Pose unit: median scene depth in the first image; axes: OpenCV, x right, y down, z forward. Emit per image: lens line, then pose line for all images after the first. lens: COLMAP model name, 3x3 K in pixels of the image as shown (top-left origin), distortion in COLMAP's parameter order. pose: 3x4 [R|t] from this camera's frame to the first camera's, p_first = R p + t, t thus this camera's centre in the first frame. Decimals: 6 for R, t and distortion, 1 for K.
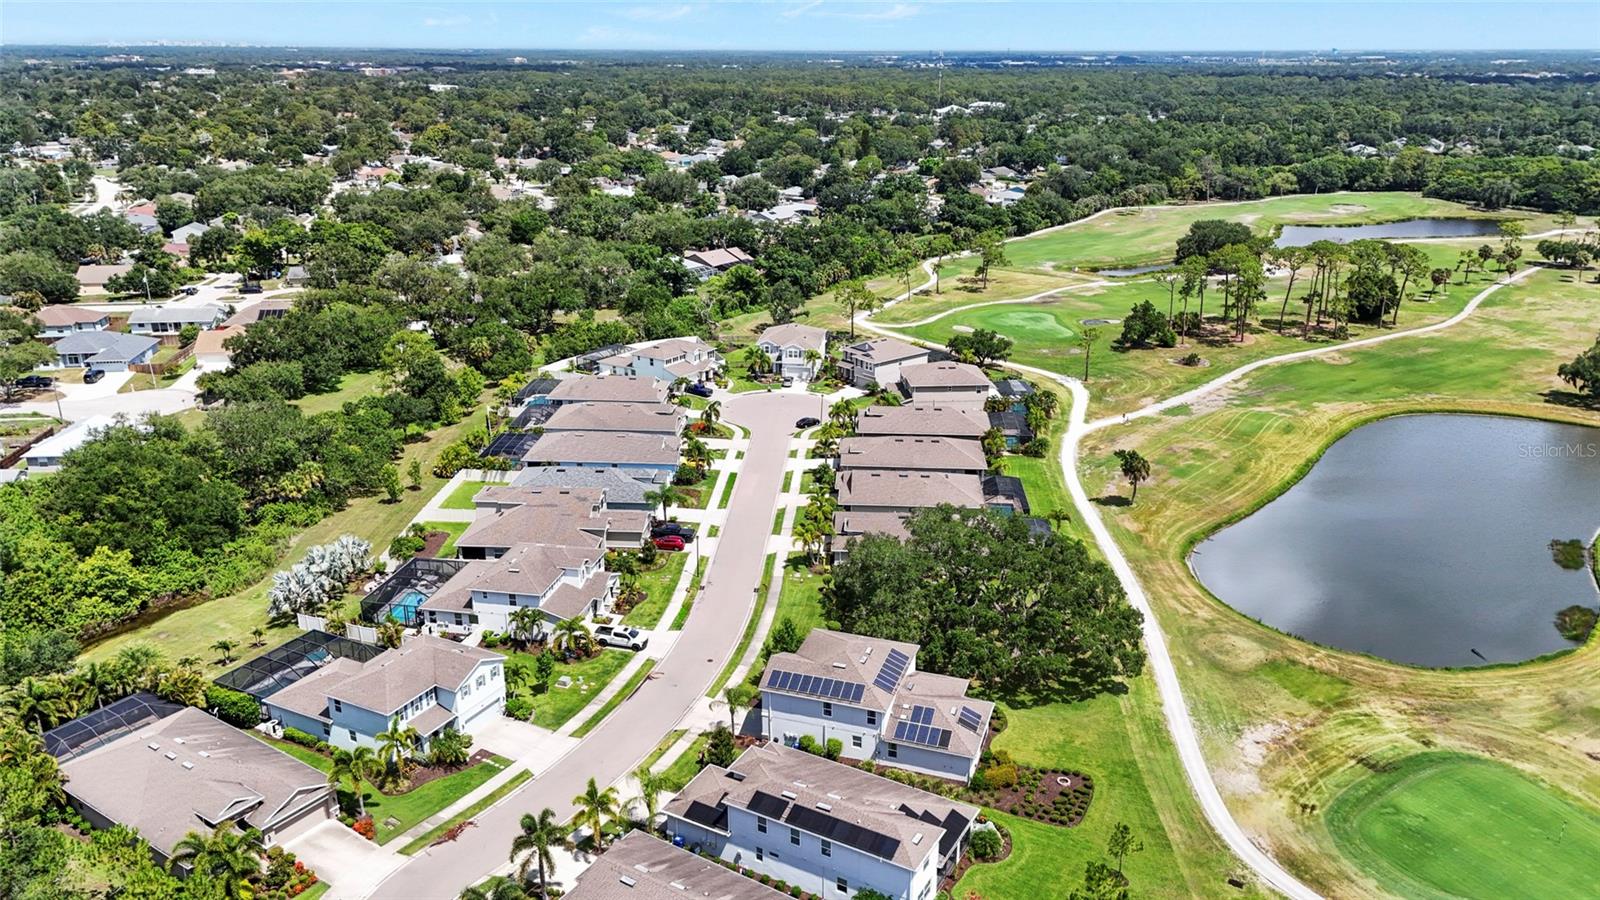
lens RADIAL K [[1171.4, 0, 805.8], [0, 1171.4, 450.3], [0, 0, 1]] dist [0.078076, -0.073708]
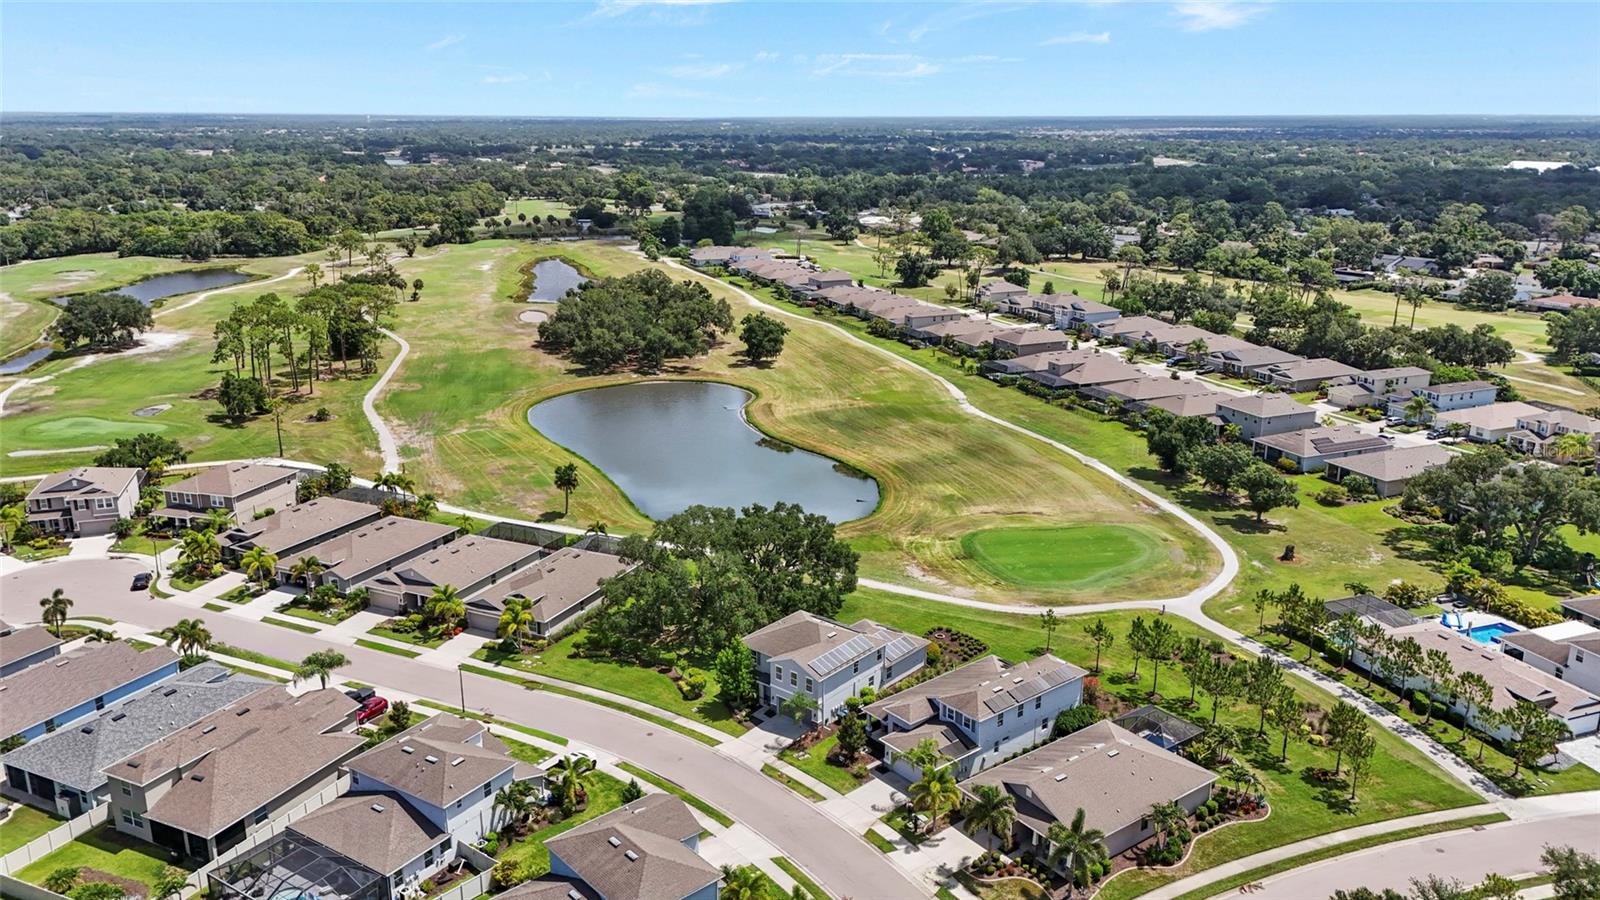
lens RADIAL K [[1171.4, 0, 801.4], [0, 1171.4, 446.4], [0, 0, 1]] dist [0.078076, -0.073708]
pose [[0.367386, -0.254895, 0.894458, -0.489184], [0.299755, 0.942846, 0.145564, -0.085892], [-0.880440, 0.214640, 0.422795, 0.248634]]
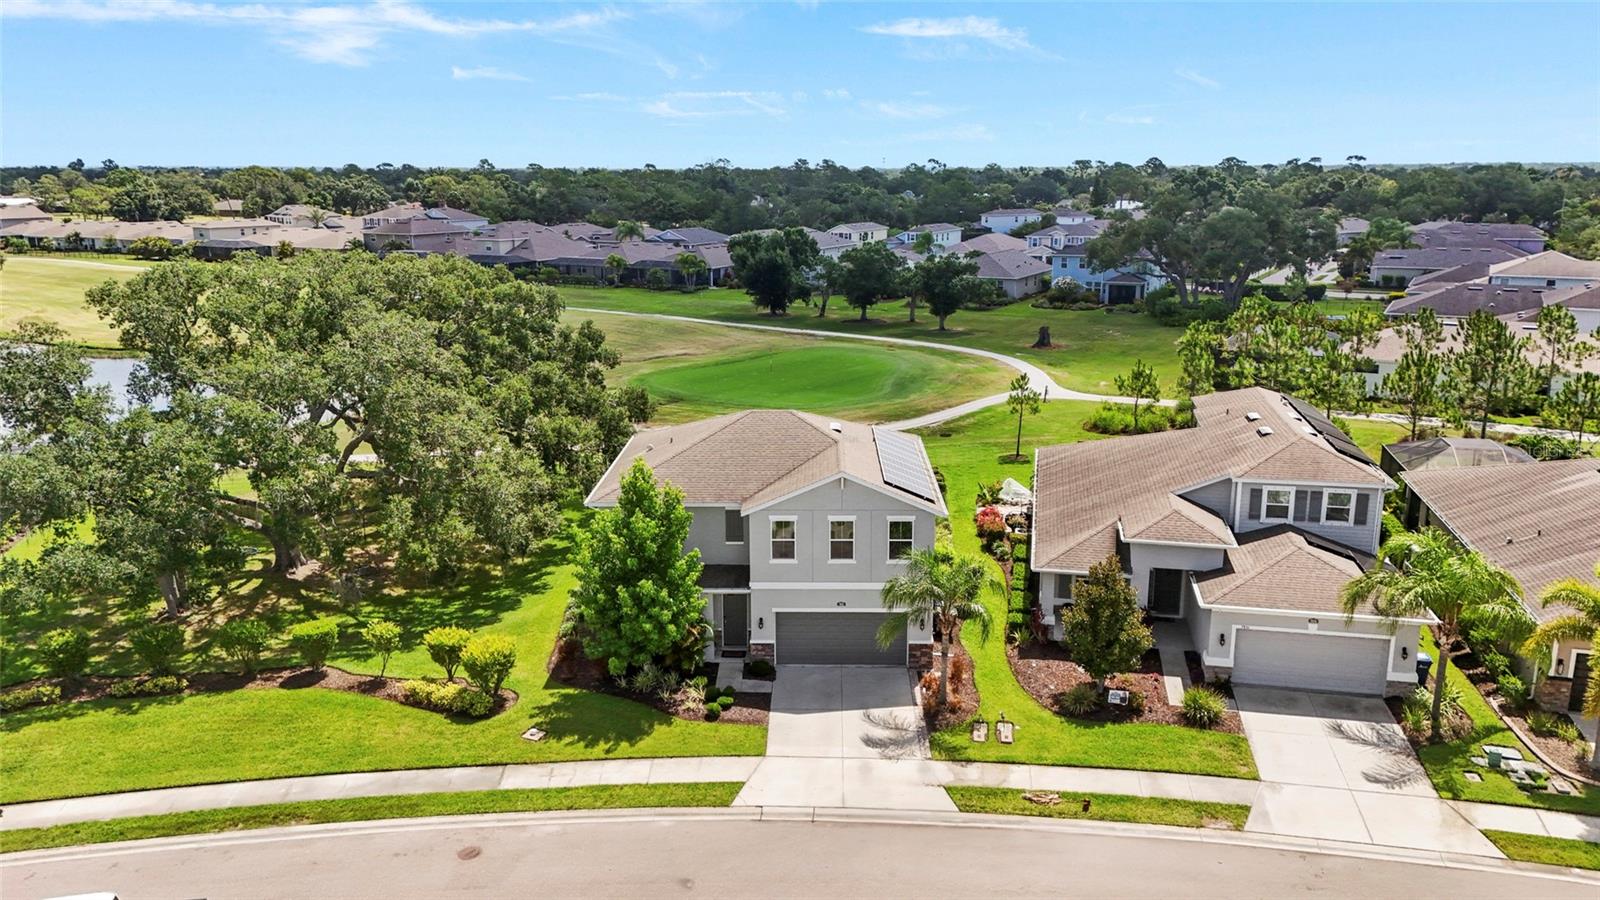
lens RADIAL K [[1171.4, 0, 802.6], [0, 1171.4, 459.9], [0, 0, 1]] dist [0.078076, -0.073708]
pose [[-0.303600, -0.231391, 0.924276, -0.184659], [0.309875, 0.893348, 0.325434, 0.025248], [-0.901002, 0.385212, -0.199518, 0.553076]]
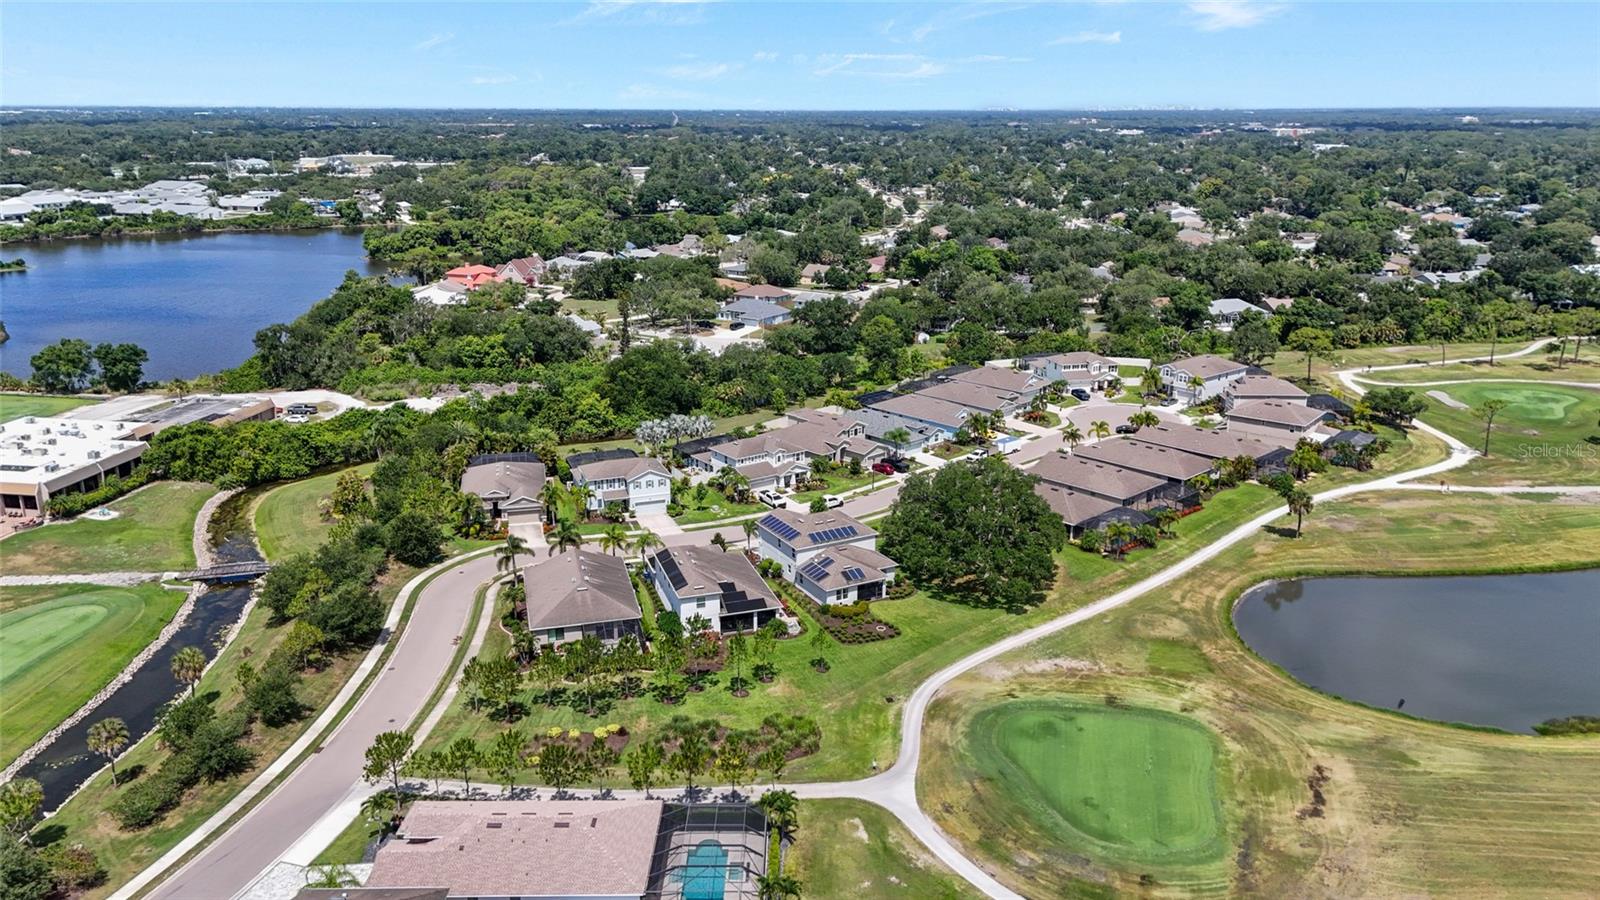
lens RADIAL K [[1171.4, 0, 809.6], [0, 1171.4, 442.2], [0, 0, 1]] dist [0.078076, -0.073708]
pose [[0.740402, 0.183869, -0.646526, 0.486101], [-0.217938, 0.975565, 0.027863, 0.022009], [0.635852, 0.120273, 0.762383, -0.063470]]
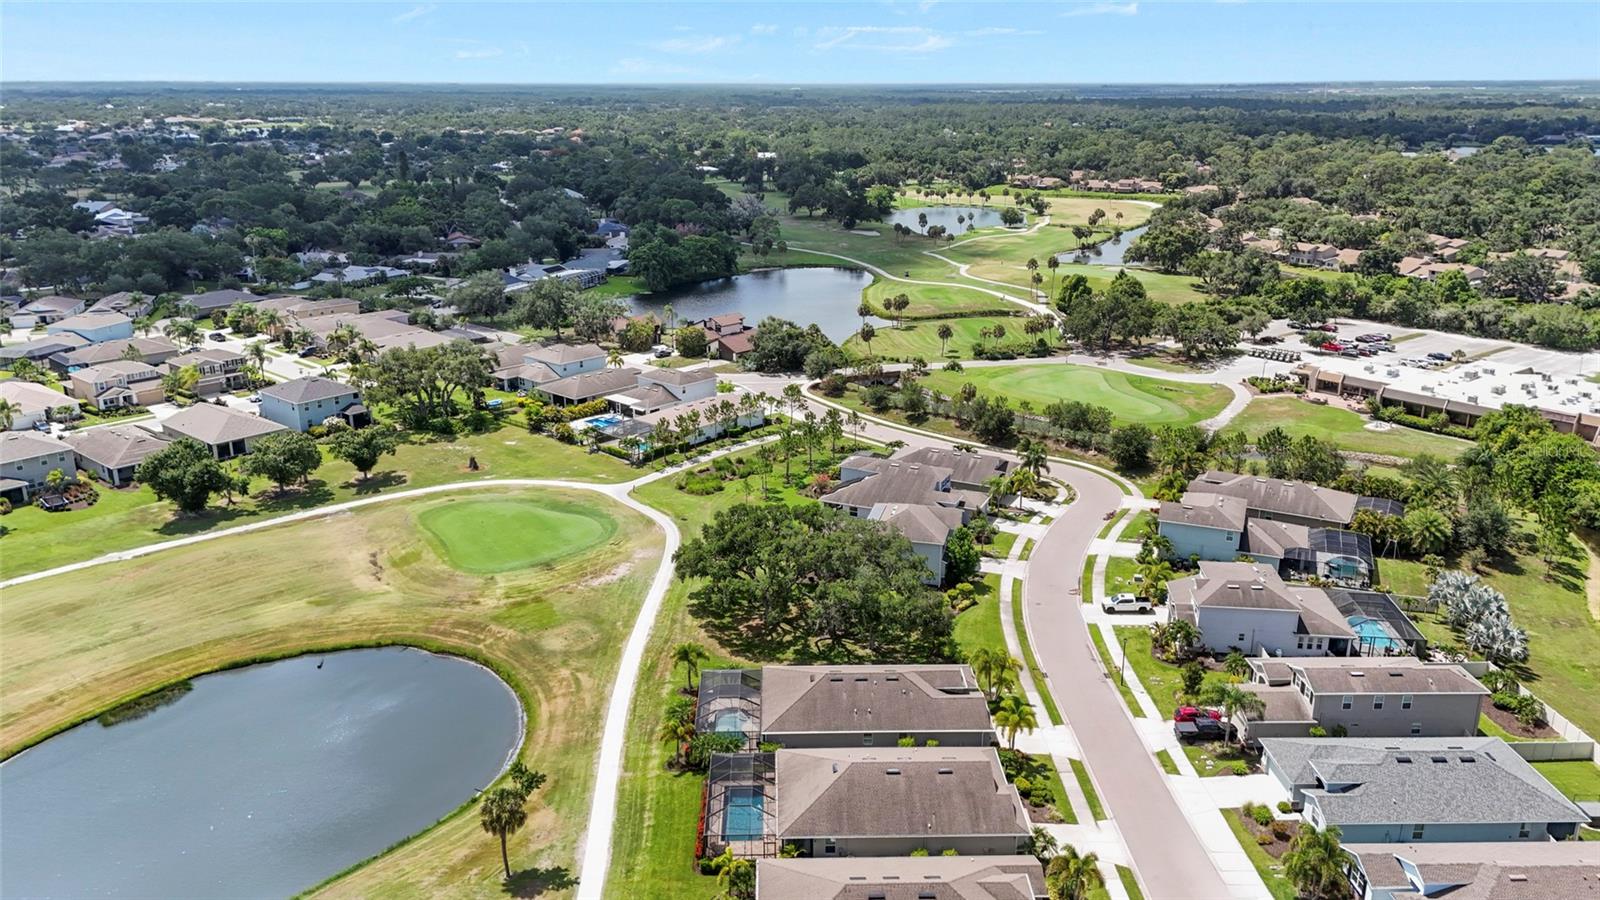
lens RADIAL K [[1171.4, 0, 808.3], [0, 1171.4, 463.7], [0, 0, 1]] dist [0.078076, -0.073708]
pose [[-0.995897, 0.024555, -0.087094, 0.139598], [-0.032749, 0.799436, 0.599858, -0.357797], [0.084356, 0.600249, -0.795352, 1.054013]]
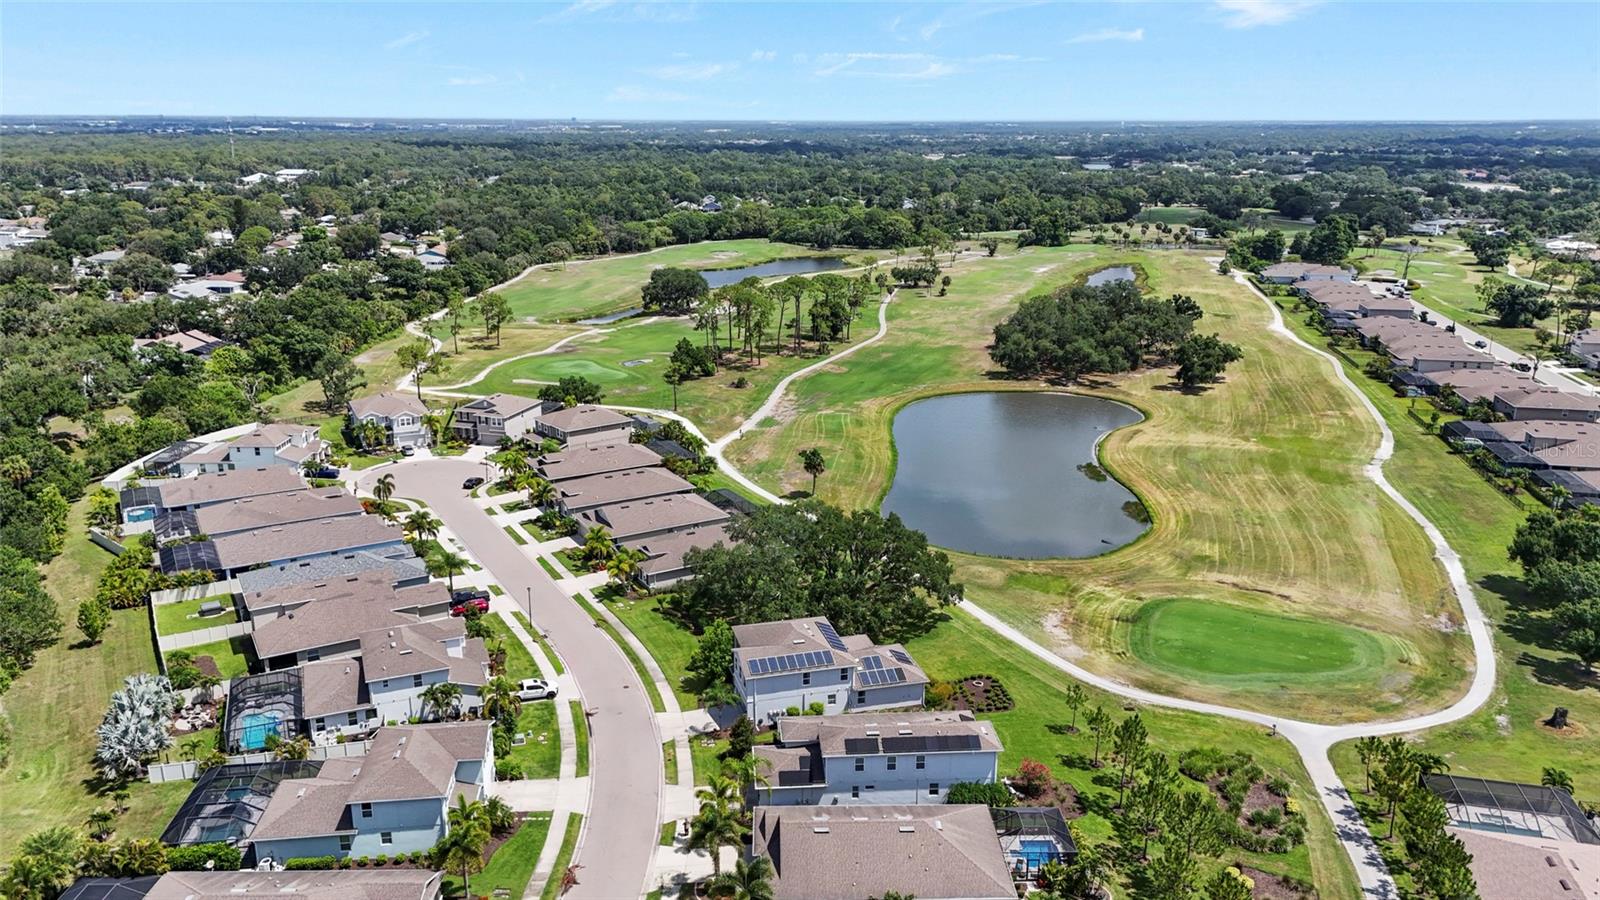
lens RADIAL K [[1171.4, 0, 804.0], [0, 1171.4, 440.7], [0, 0, 1]] dist [0.078076, -0.073708]
pose [[0.830972, -0.147563, 0.536387, -0.280258], [0.179103, 0.983807, -0.006817, -0.001389], [-0.526696, 0.101733, 0.843944, 0.000576]]
